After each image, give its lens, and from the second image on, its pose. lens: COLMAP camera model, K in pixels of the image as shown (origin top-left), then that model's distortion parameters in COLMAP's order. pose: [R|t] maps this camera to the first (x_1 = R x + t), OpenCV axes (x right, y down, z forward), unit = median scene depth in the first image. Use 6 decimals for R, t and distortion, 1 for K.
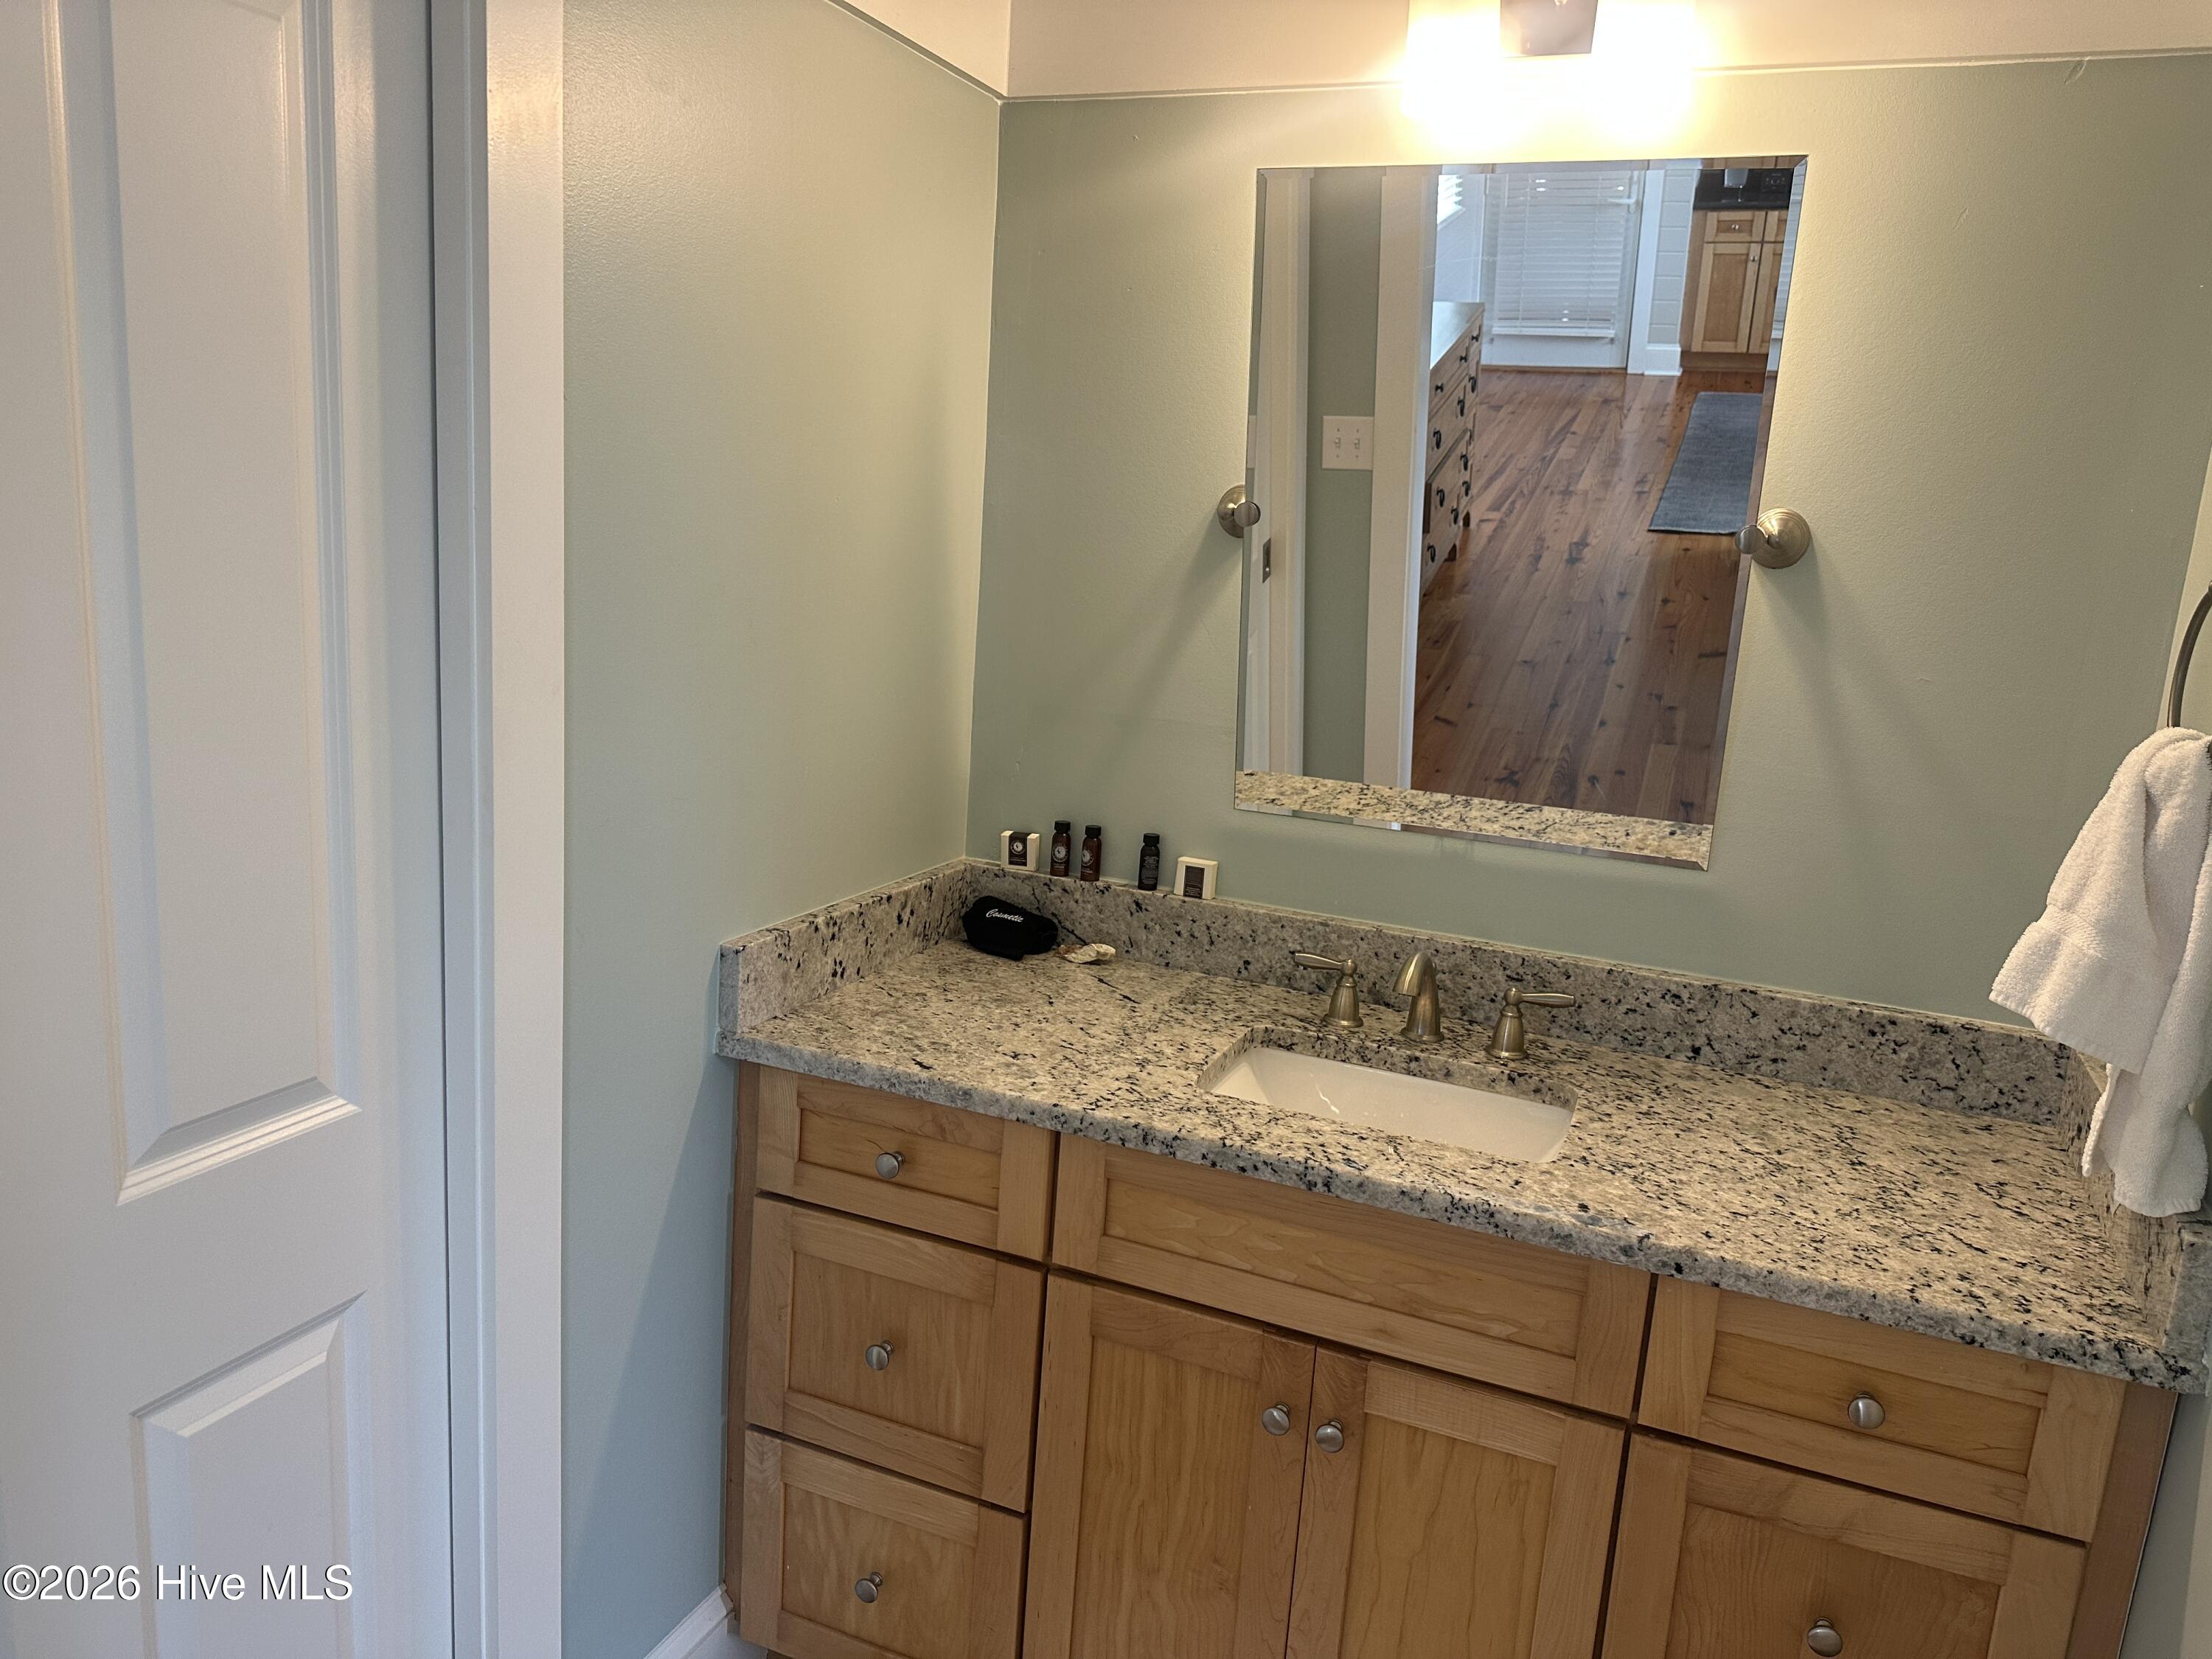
lens RADIAL K [[1559.9, 0, 1104.9], [0, 1559.9, 816.1], [0, 0, 1]] dist [-0.001163, -0.021741]
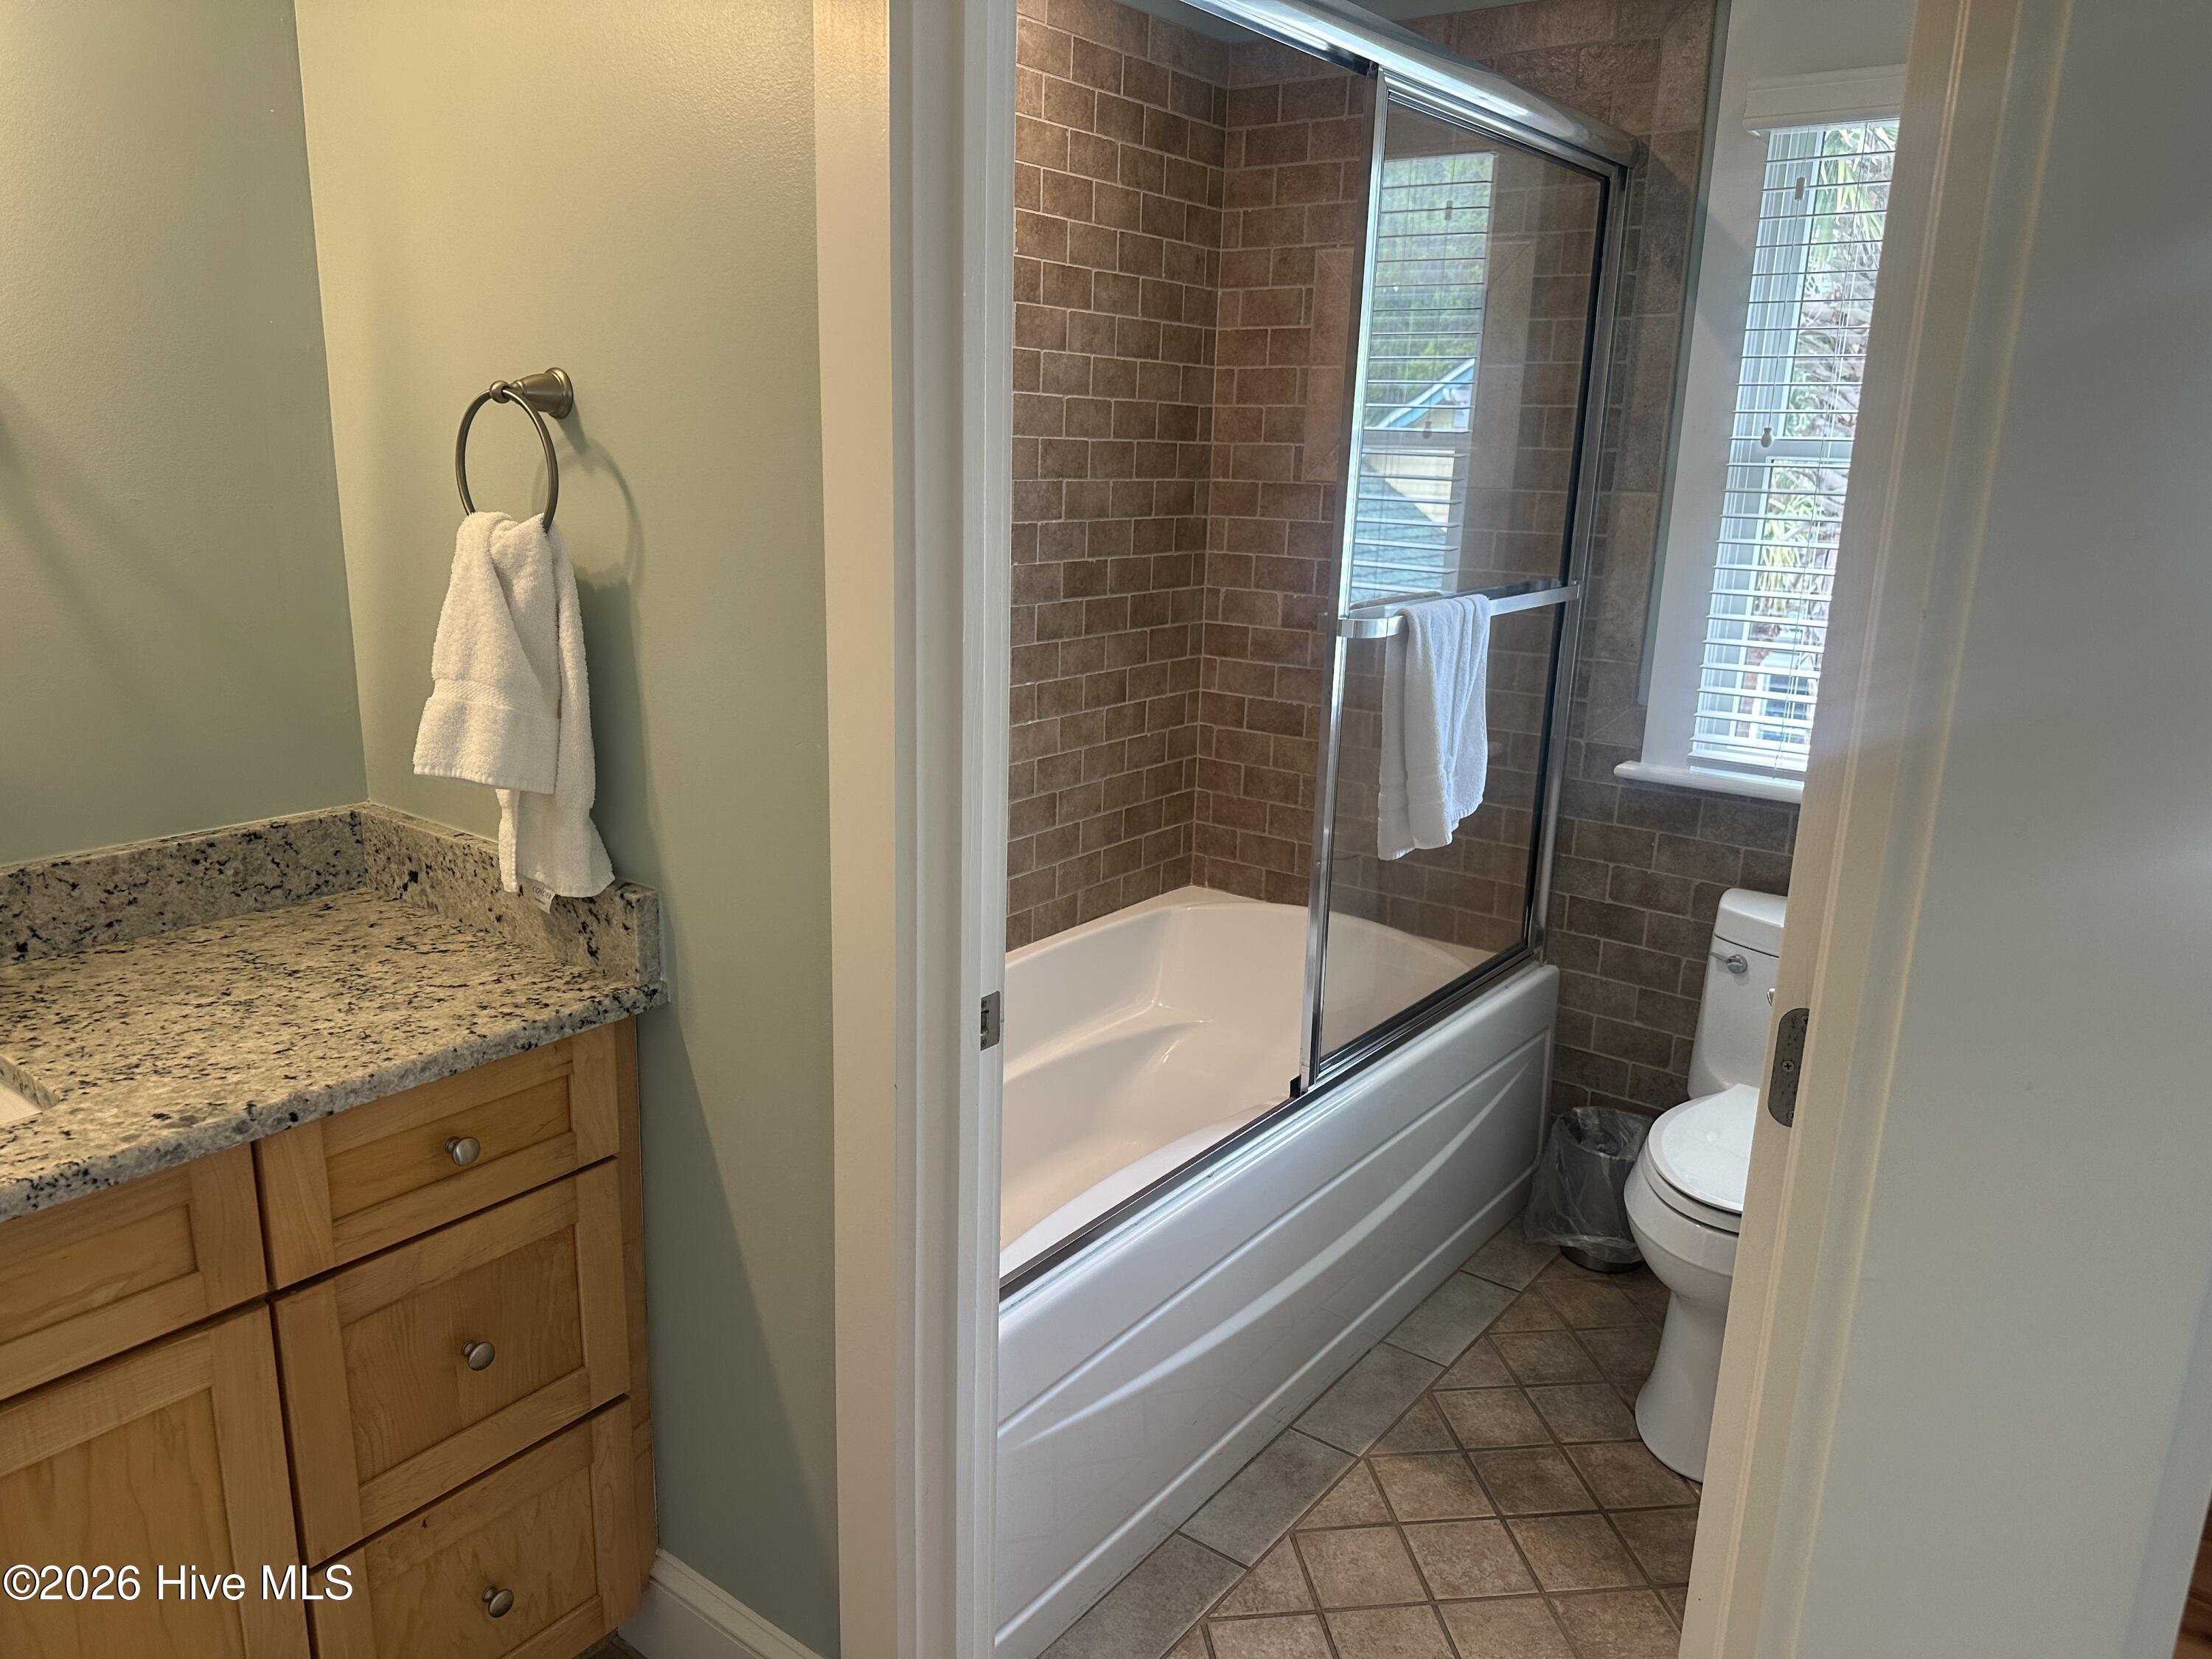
lens RADIAL K [[1559.9, 0, 1102.3], [0, 1559.9, 838.2], [0, 0, 1]] dist [-0.001163, -0.021741]
pose [[0.223536, -0.298794, 0.927768, -0.359507], [0.166853, 0.949534, 0.265602, -0.051564], [-0.960308, 0.095429, 0.262110, 0.218460]]
